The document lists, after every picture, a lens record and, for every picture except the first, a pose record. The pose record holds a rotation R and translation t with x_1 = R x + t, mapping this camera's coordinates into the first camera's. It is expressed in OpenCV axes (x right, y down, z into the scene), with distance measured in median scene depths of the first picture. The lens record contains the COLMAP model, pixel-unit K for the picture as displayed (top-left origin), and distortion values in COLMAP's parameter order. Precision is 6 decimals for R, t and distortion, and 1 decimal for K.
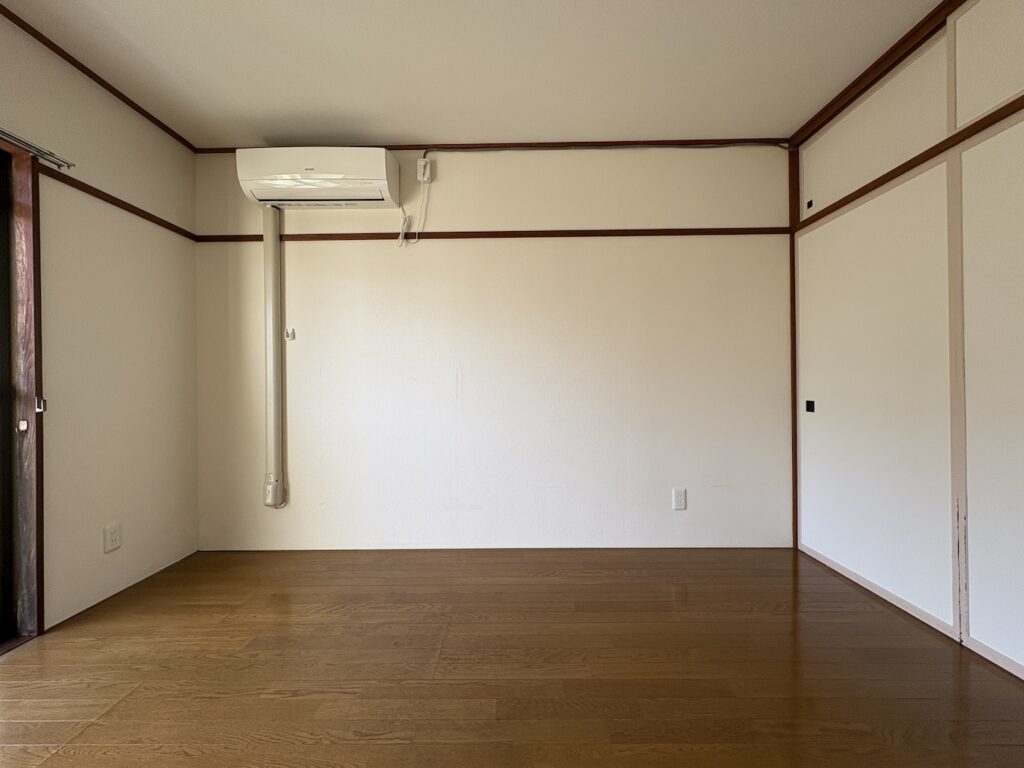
lens RADIAL K [[403.8, 0, 511.2], [0, 403.8, 381.3], [0, 0, 1]] dist [-0.005429, 0.000426]
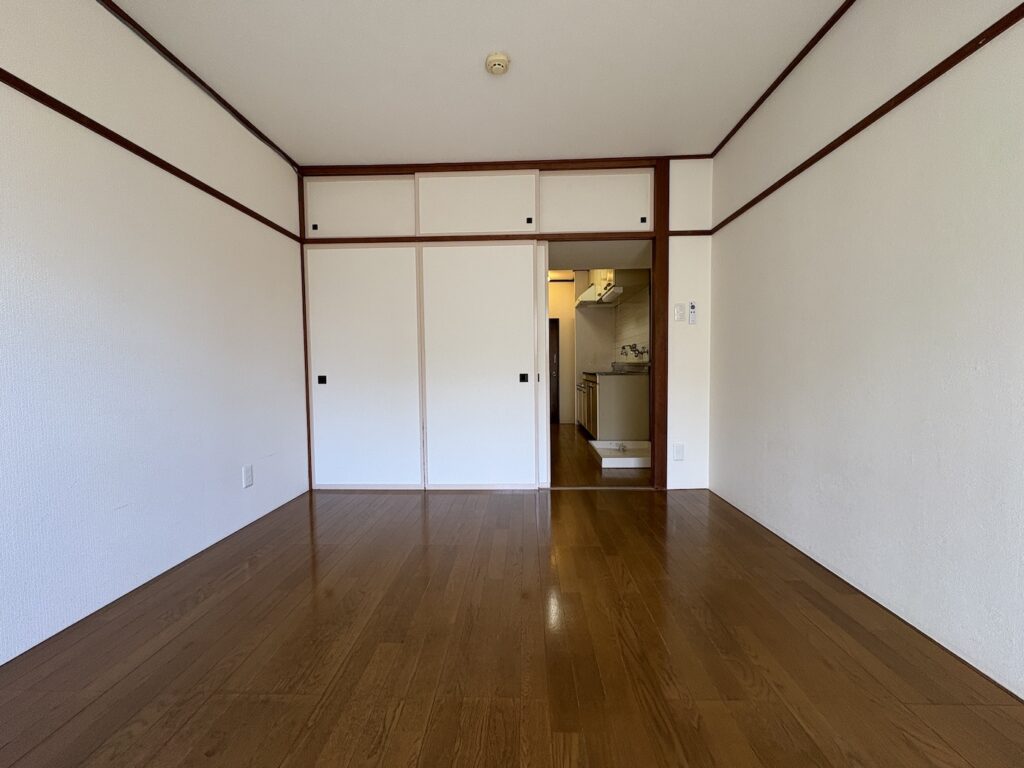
lens RADIAL K [[403.8, 0, 513.7], [0, 403.8, 383.2], [0, 0, 1]] dist [-0.005429, 0.000426]
pose [[0.015031, -0.035202, 0.999267, -0.572342], [-0.000944, 0.999379, 0.035220, 0.024201], [-0.999887, -0.001473, 0.014989, 0.323479]]
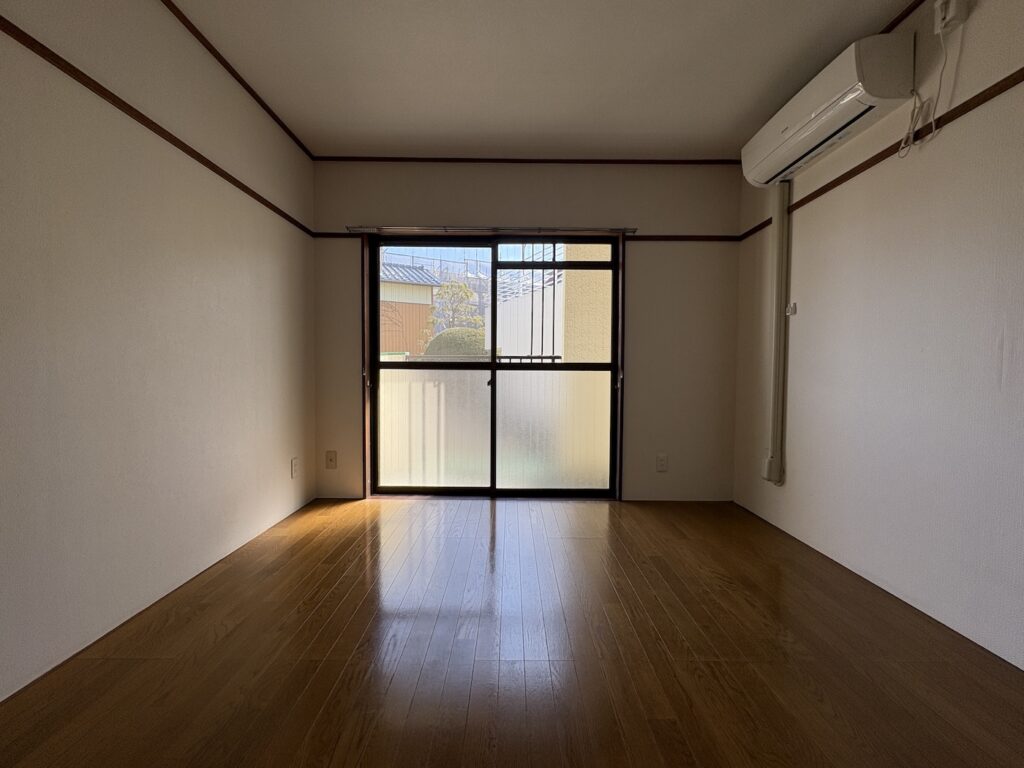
lens RADIAL K [[403.8, 0, 507.8], [0, 403.8, 378.2], [0, 0, 1]] dist [-0.005429, 0.000426]
pose [[0.003699, 0.029527, -0.999557, 0.420297], [0.007219, 0.999537, 0.029554, 0.014424], [0.999967, -0.007325, 0.003484, 0.333211]]
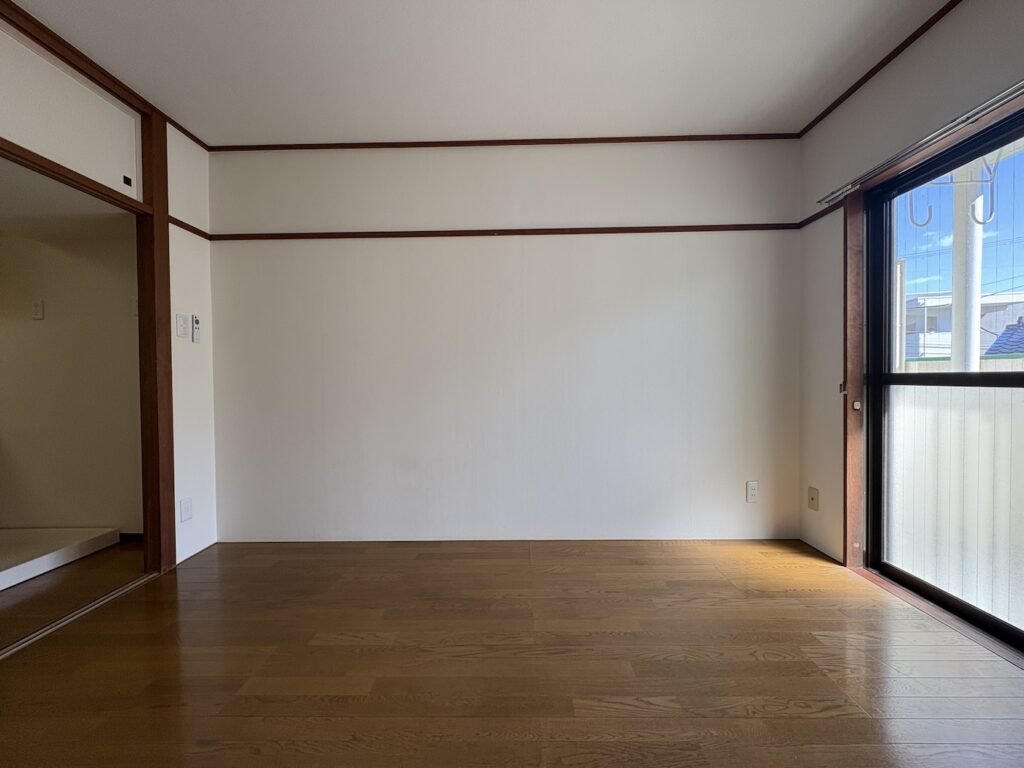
lens RADIAL K [[403.8, 0, 510.7], [0, 403.8, 383.5], [0, 0, 1]] dist [-0.005429, 0.000426]
pose [[-0.999817, 0.019009, 0.002060, -0.081734], [0.019000, 0.999809, -0.004531, 0.004544], [-0.002146, -0.004491, -0.999988, 0.786283]]
